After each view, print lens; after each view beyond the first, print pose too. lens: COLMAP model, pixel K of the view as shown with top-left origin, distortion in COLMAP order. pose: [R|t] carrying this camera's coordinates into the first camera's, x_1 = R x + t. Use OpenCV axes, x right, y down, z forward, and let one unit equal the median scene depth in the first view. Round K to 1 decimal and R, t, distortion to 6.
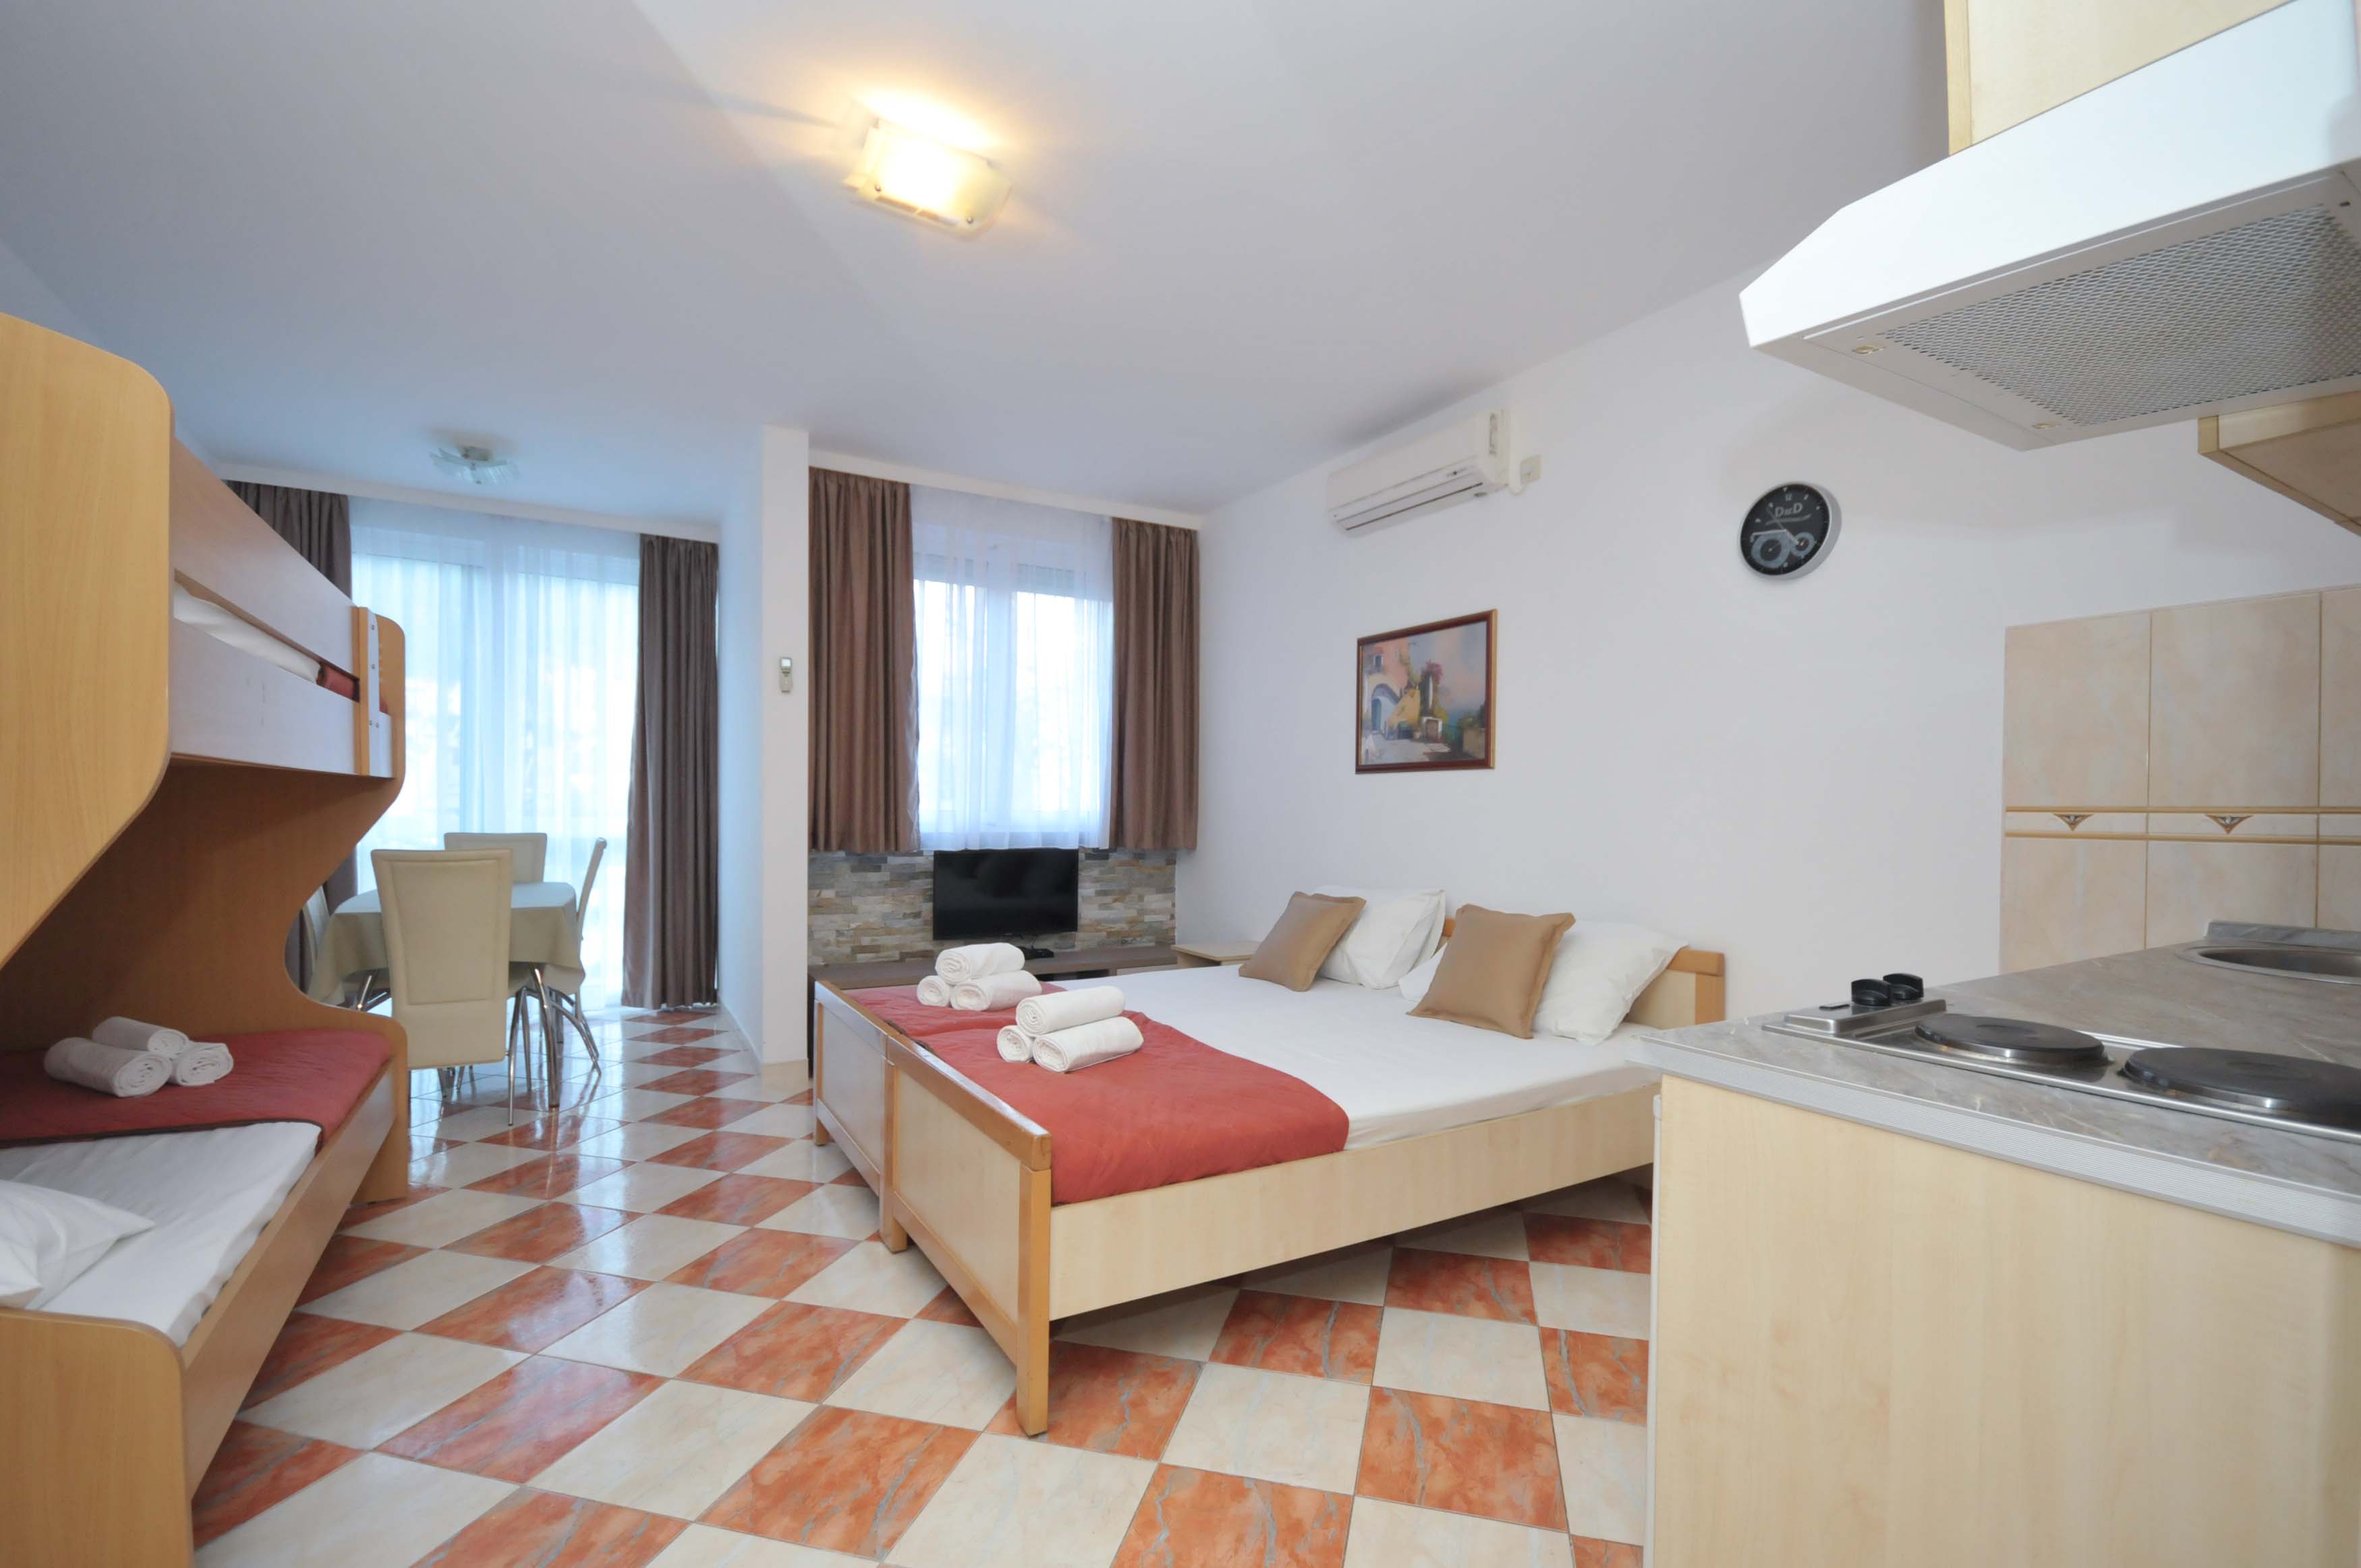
lens RADIAL K [[1039.1, 0, 1196.2], [0, 1039.1, 822.8], [0, 0, 1]] dist [0.000816, 0.000492]
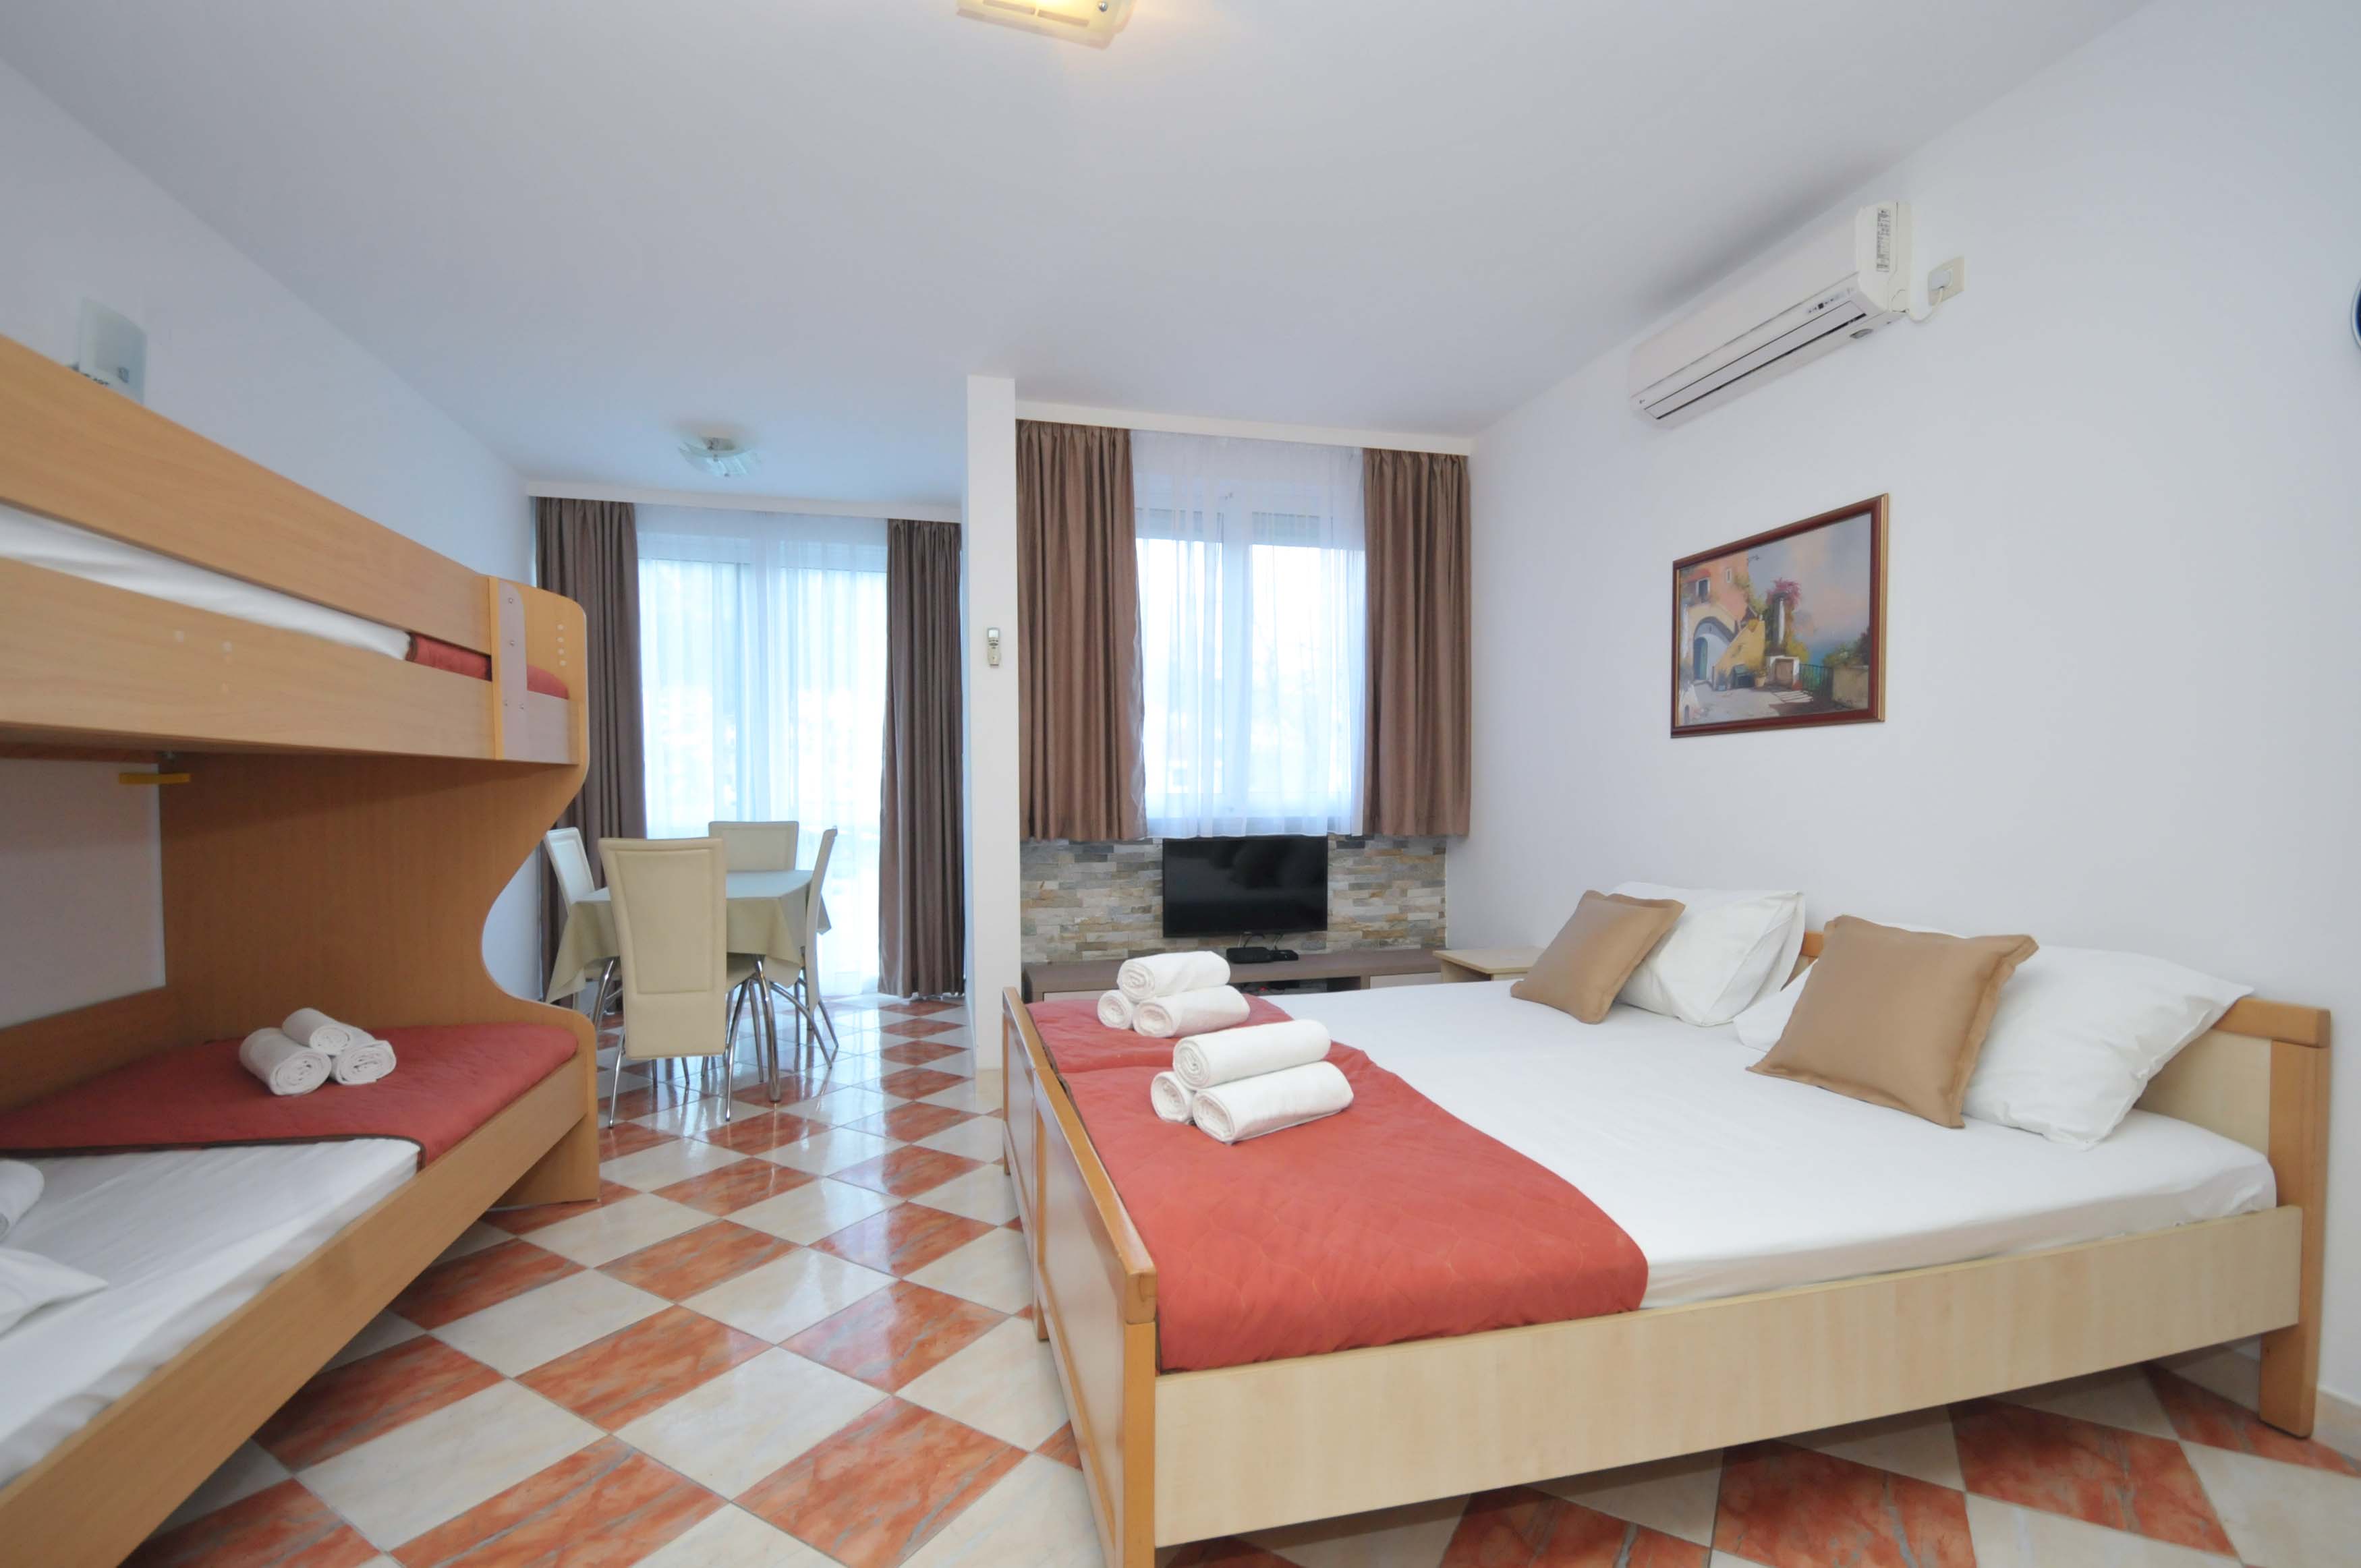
lens RADIAL K [[1039.1, 0, 1196.2], [0, 1039.1, 822.8], [0, 0, 1]] dist [0.000816, 0.000492]
pose [[0.959566, -0.005209, -0.281437, 0.035489], [0.009040, 0.999883, 0.012317, 0.003099], [0.281340, -0.014363, 0.959501, 0.180339]]
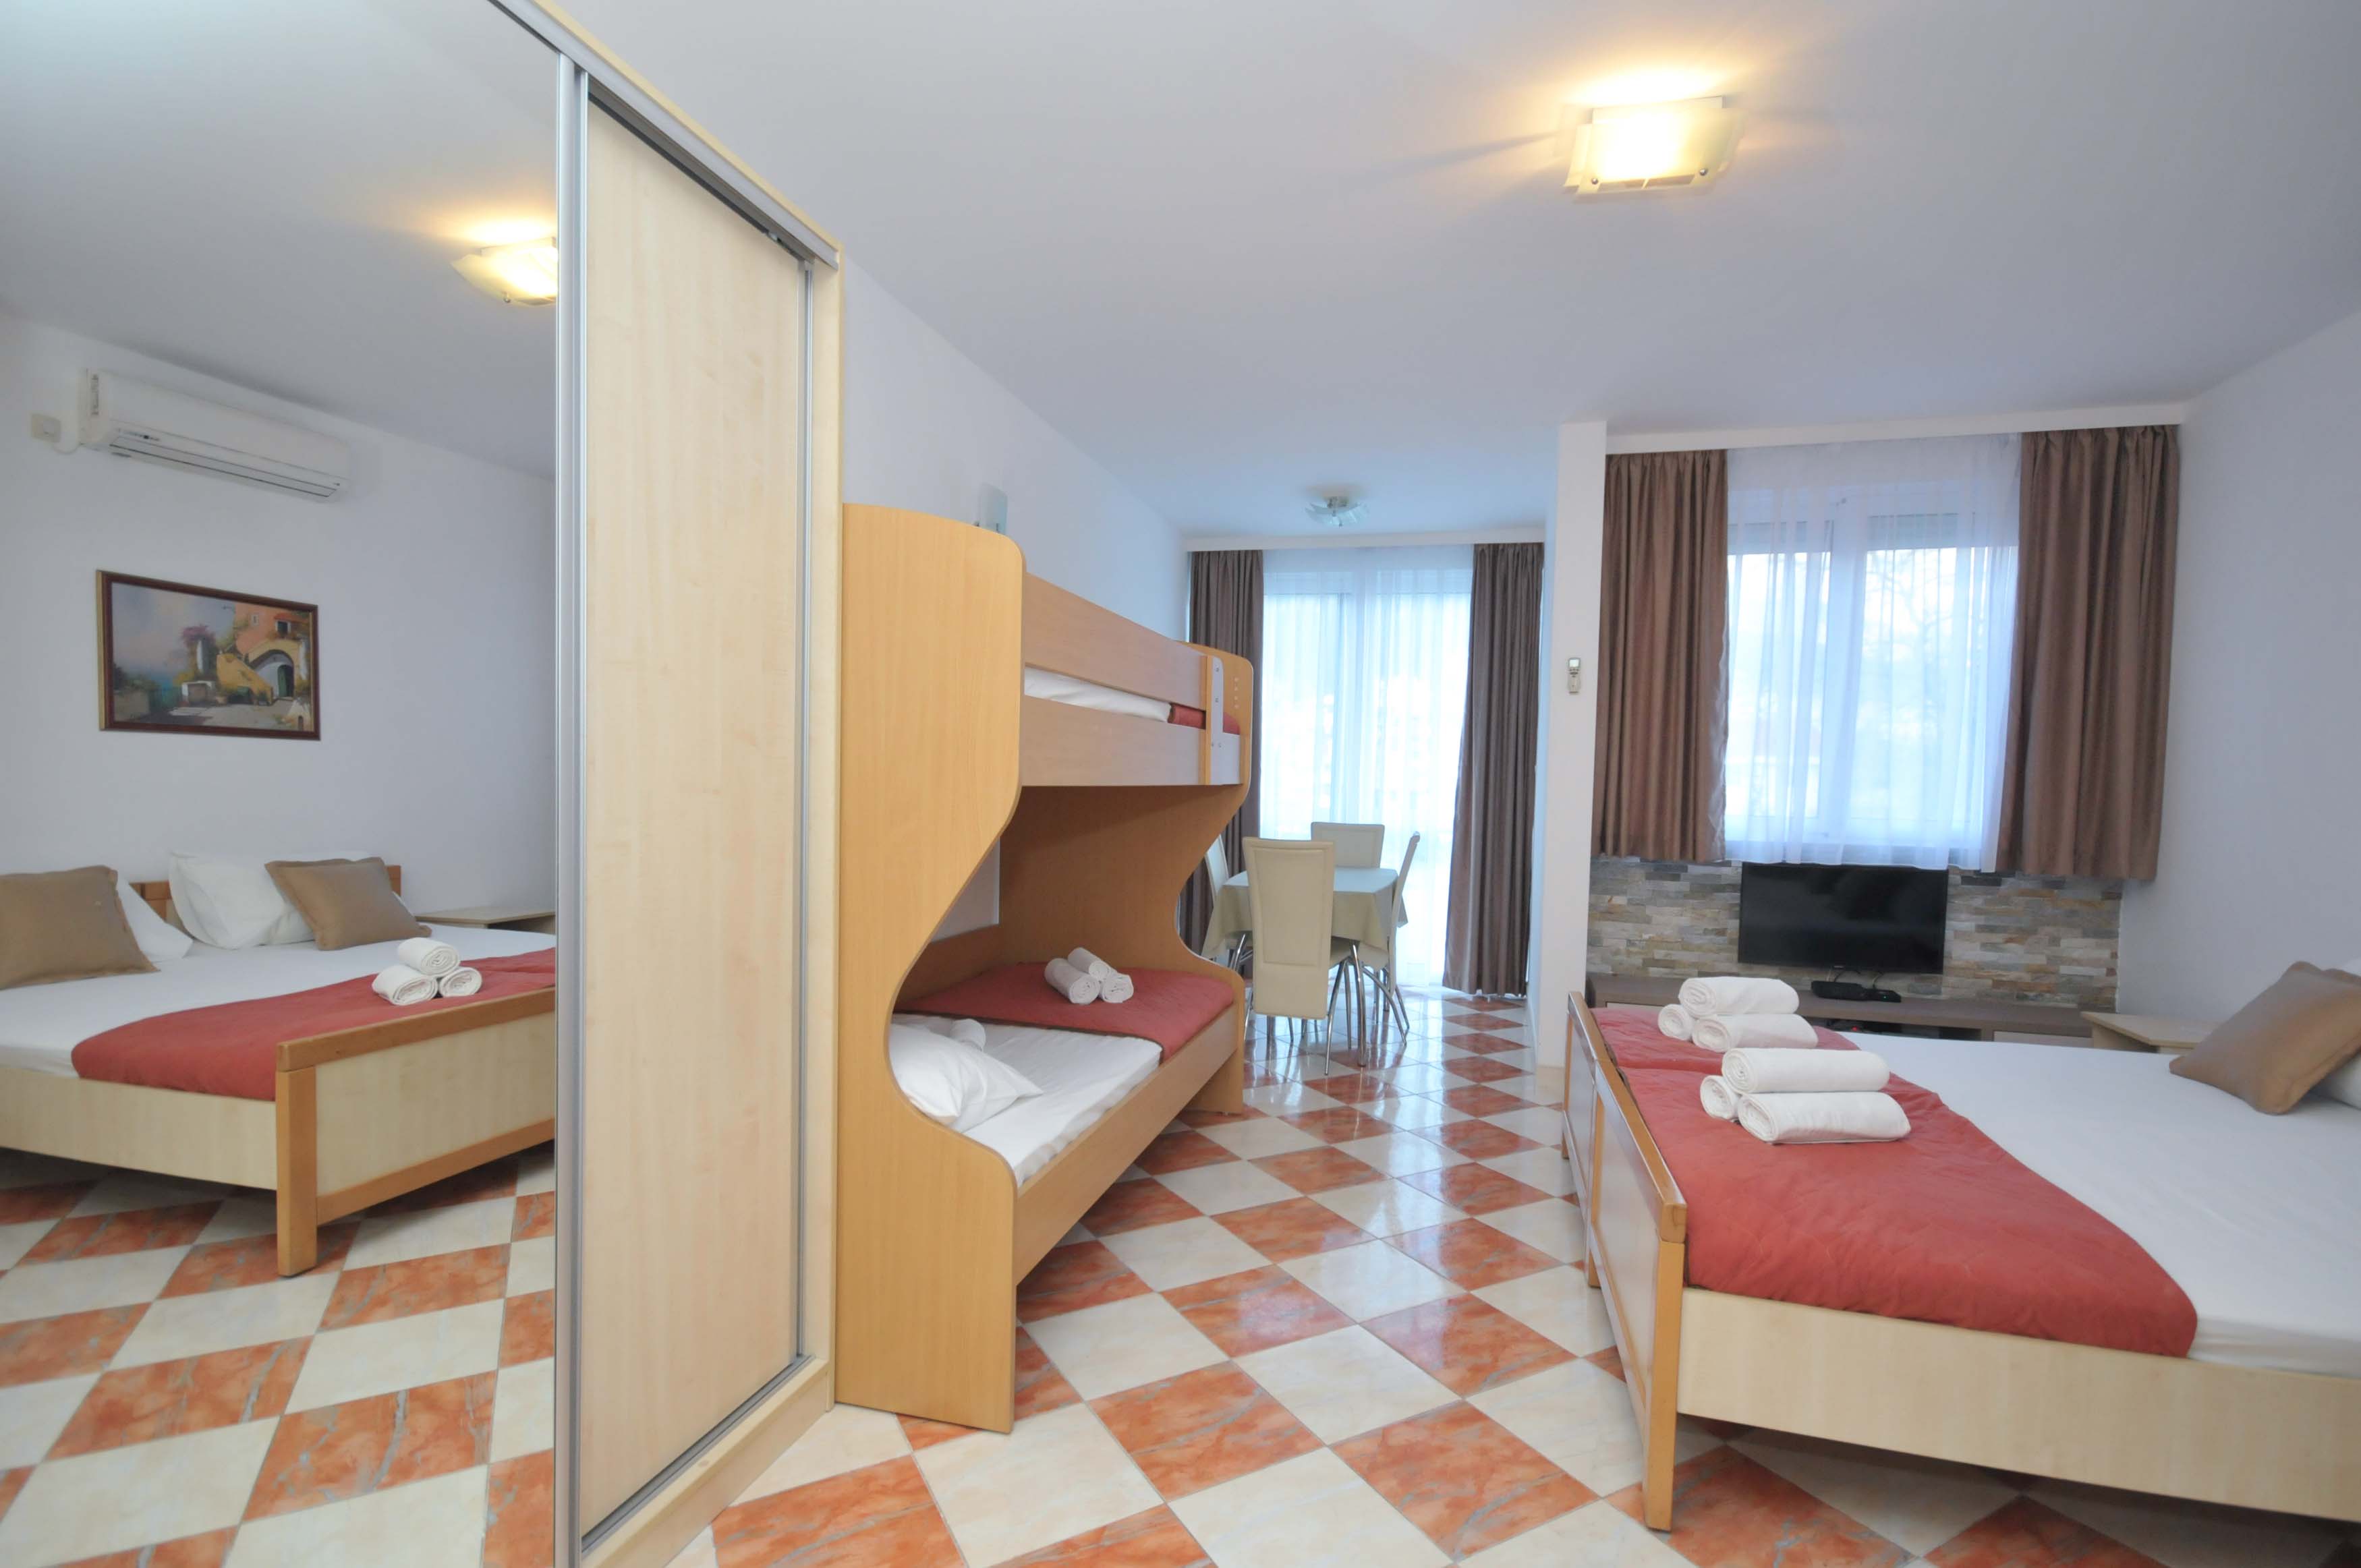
lens RADIAL K [[1101.1, 0, 1191.0], [0, 1101.1, 824.7], [0, 0, 1]] dist [-0.003142, 0.008431]
pose [[0.697305, 0.038043, -0.715765, 0.110136], [-0.027935, 0.999274, 0.025897, -0.019320], [0.716230, 0.001936, 0.697861, 0.015869]]
